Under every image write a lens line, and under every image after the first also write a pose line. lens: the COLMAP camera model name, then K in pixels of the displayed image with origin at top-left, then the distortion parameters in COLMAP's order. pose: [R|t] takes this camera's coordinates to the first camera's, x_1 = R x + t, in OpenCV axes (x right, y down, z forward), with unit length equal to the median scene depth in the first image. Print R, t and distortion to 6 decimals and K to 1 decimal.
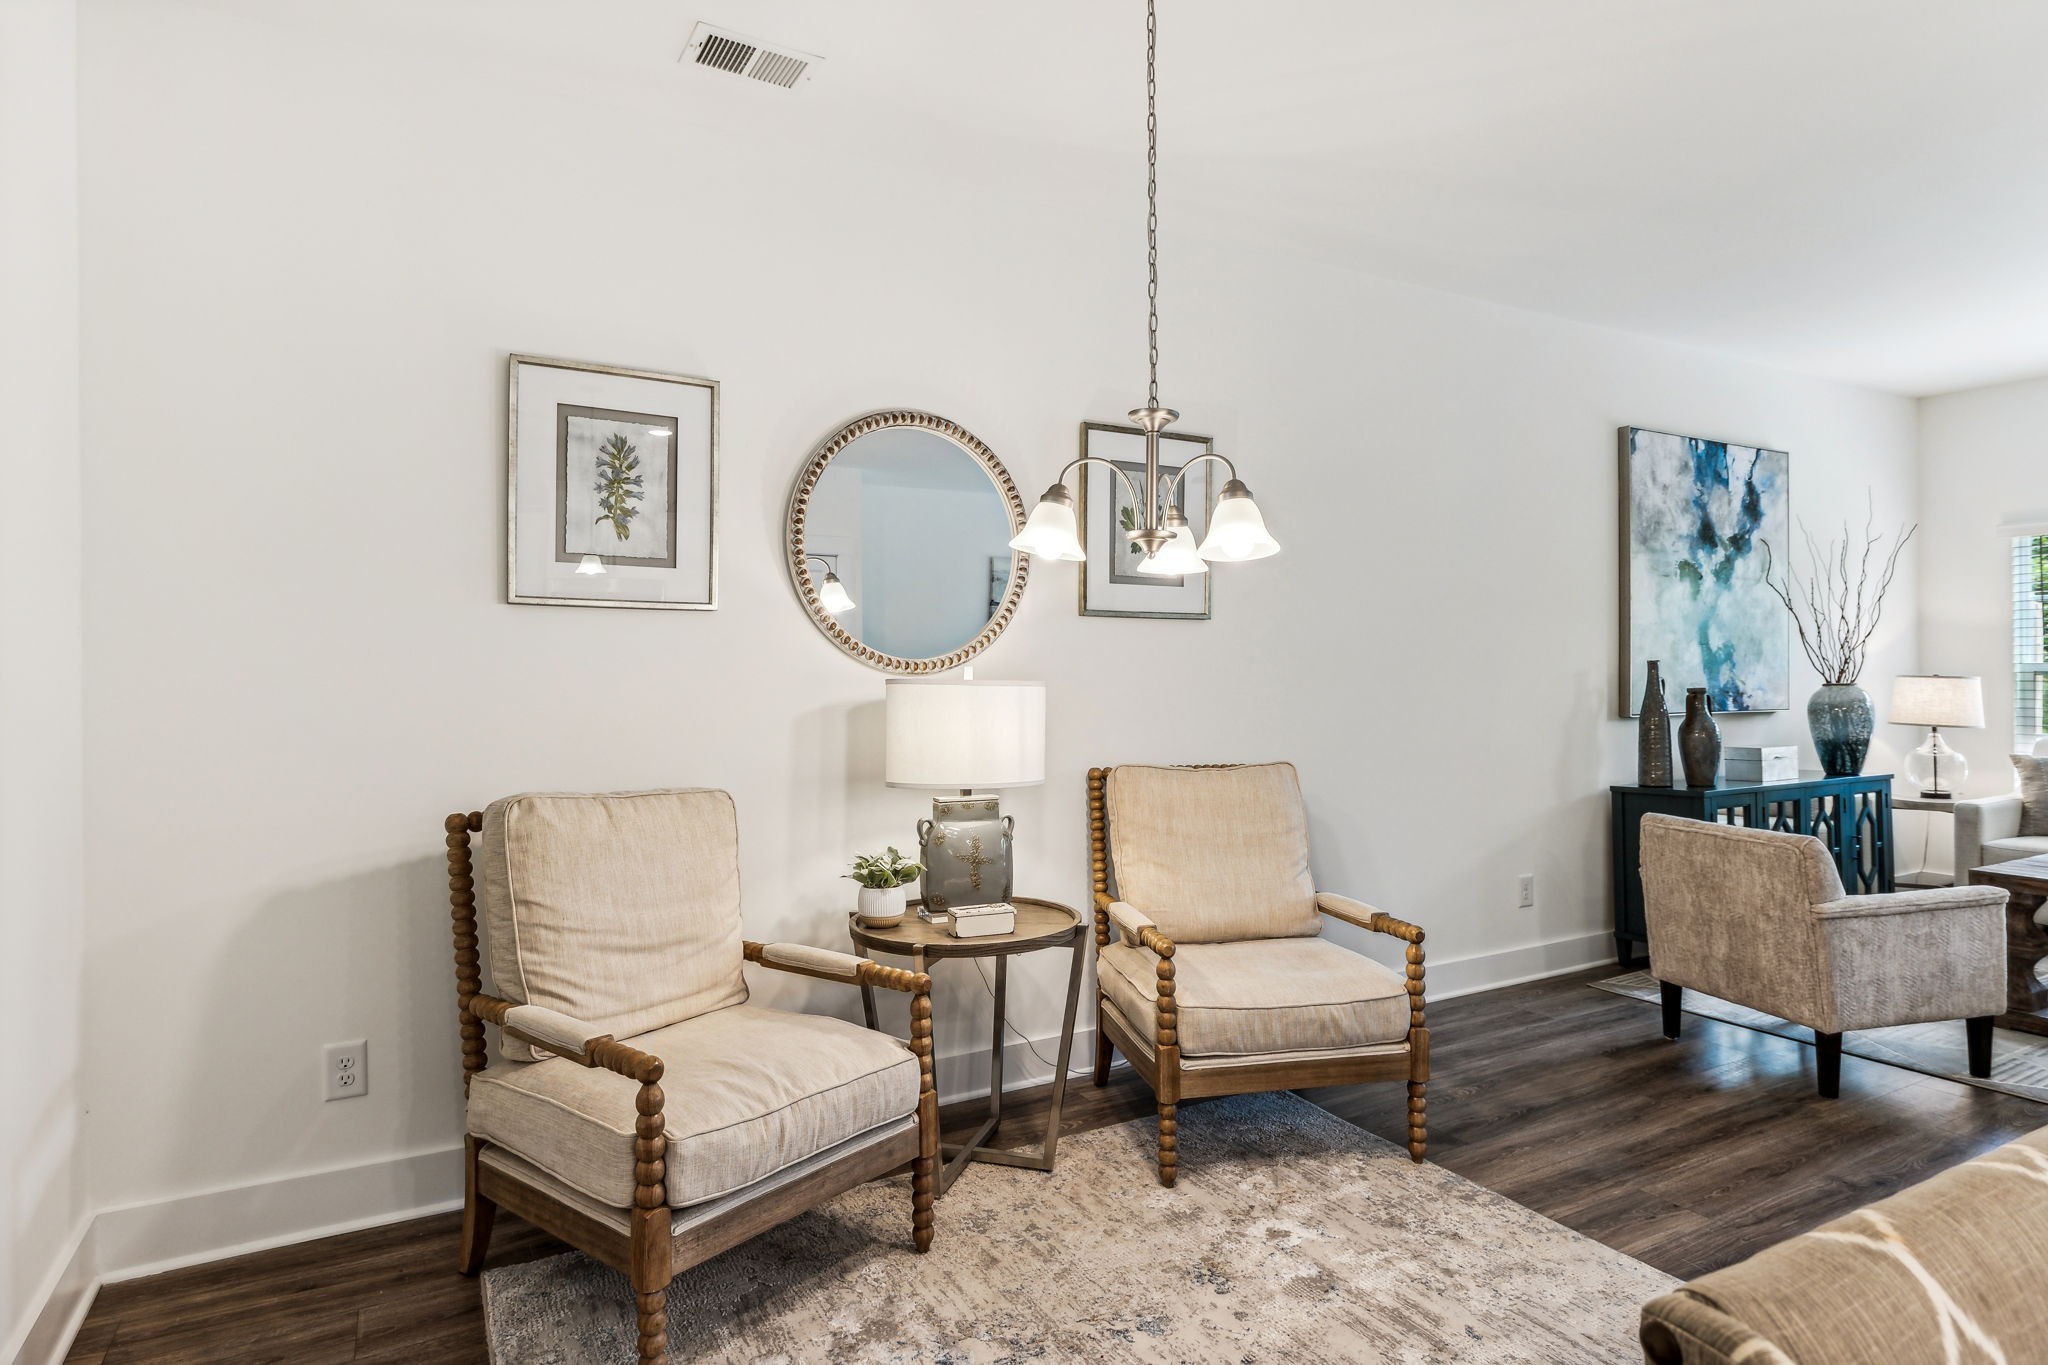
lens RADIAL K [[1126.0, 0, 1031.1], [0, 1126.0, 676.0], [0, 0, 1]] dist [-0.003418, 0.004672]
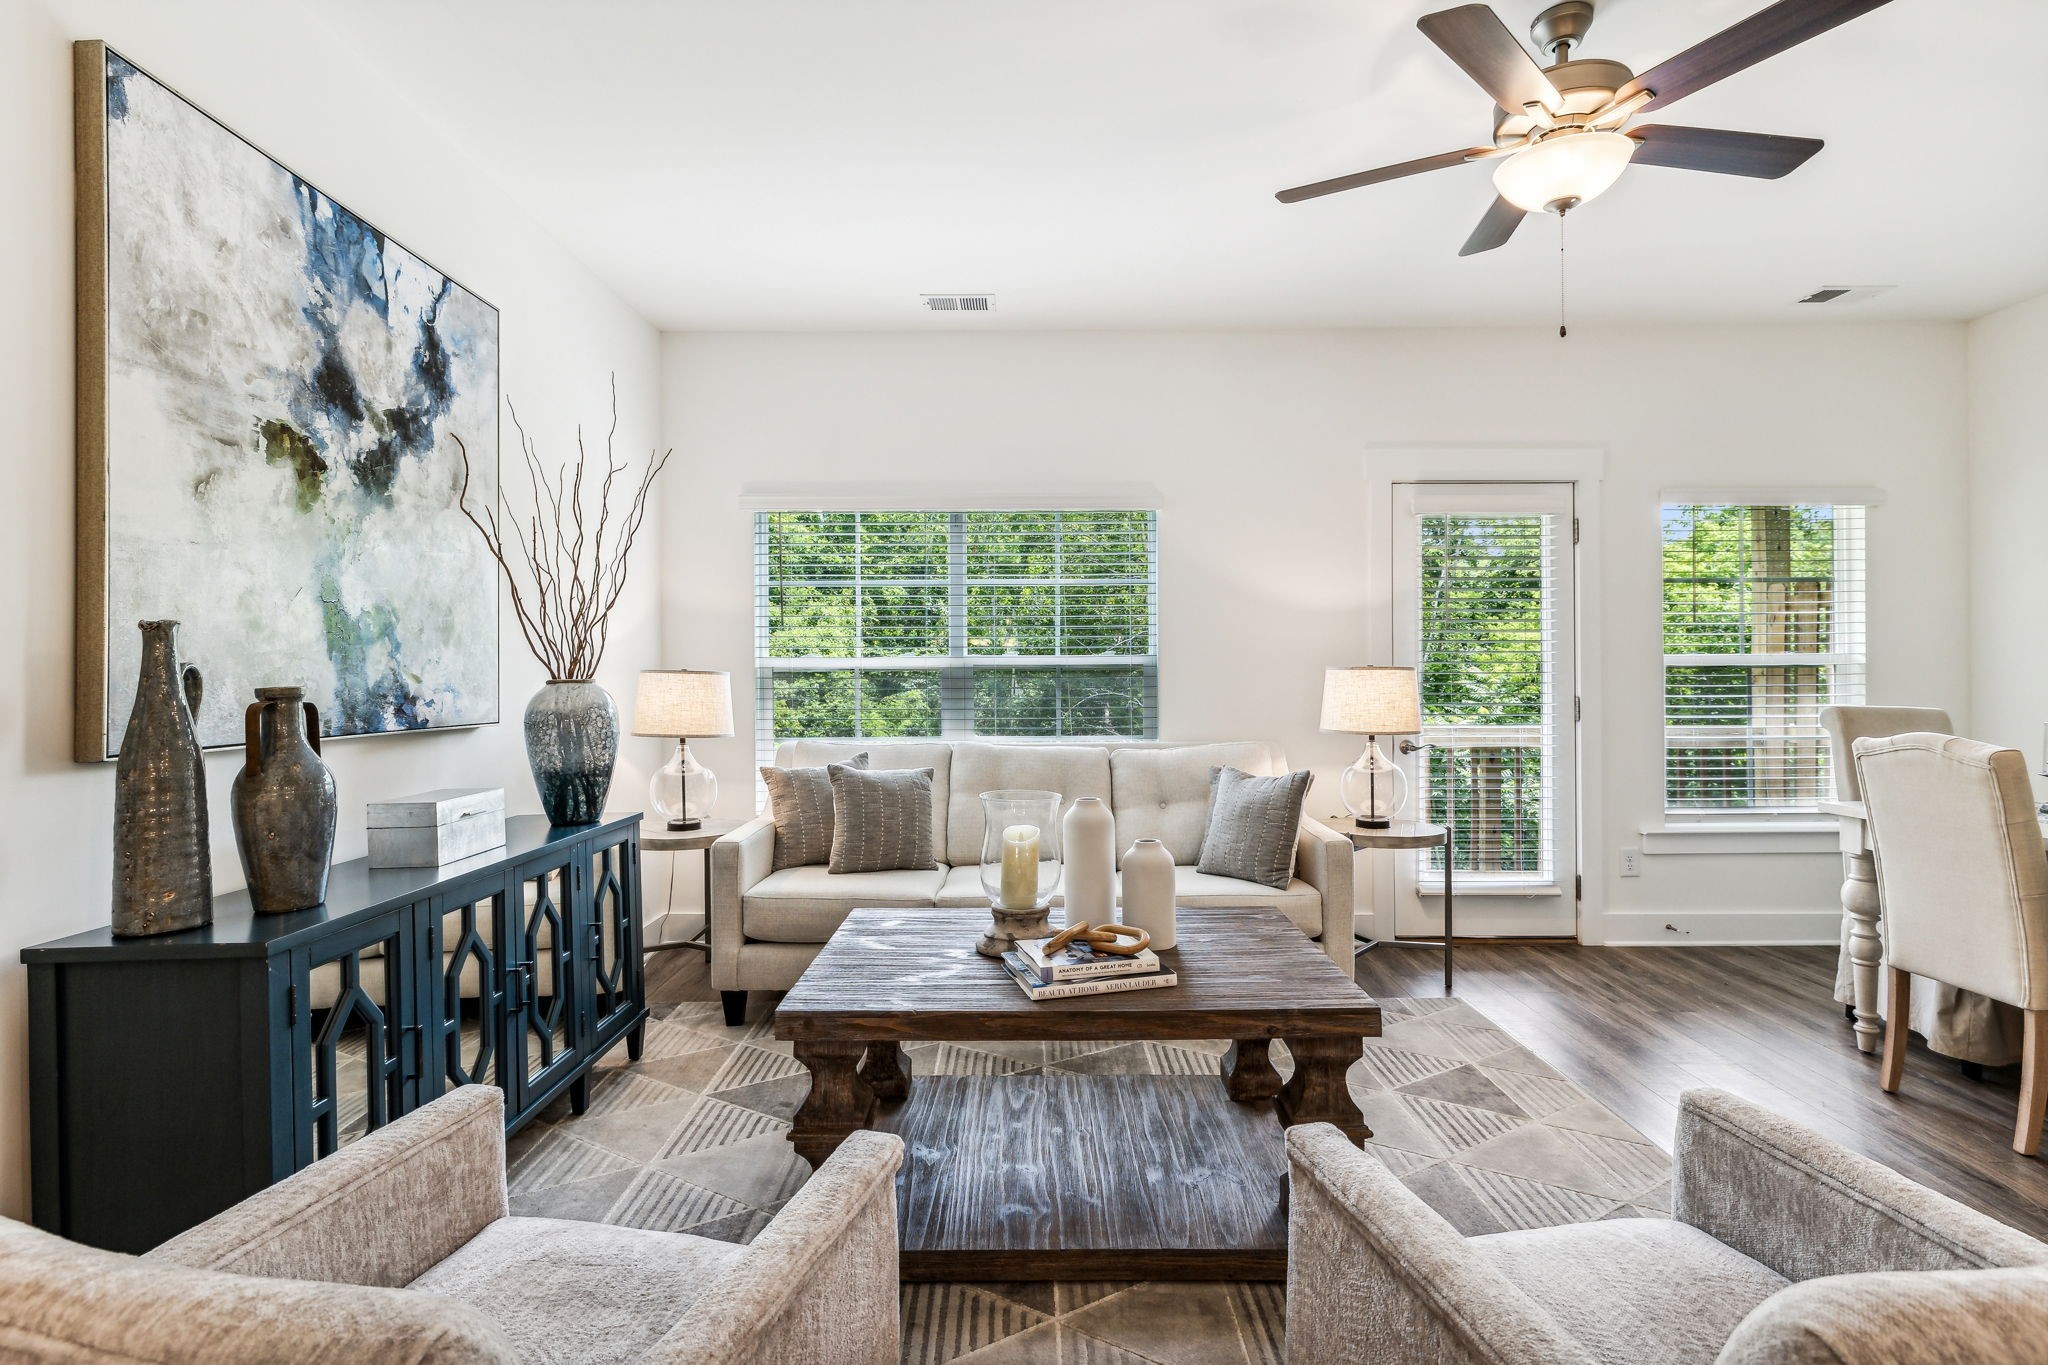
lens RADIAL K [[975.0, 0, 1028.1], [0, 975.0, 672.9], [0, 0, 1]] dist [-0.005819, 0.001734]
pose [[0.493642, 0.005327, 0.869649, 0.386589], [0.003827, 0.999958, -0.008297, 0.008577], [-0.869657, 0.007424, 0.493601, 0.530116]]
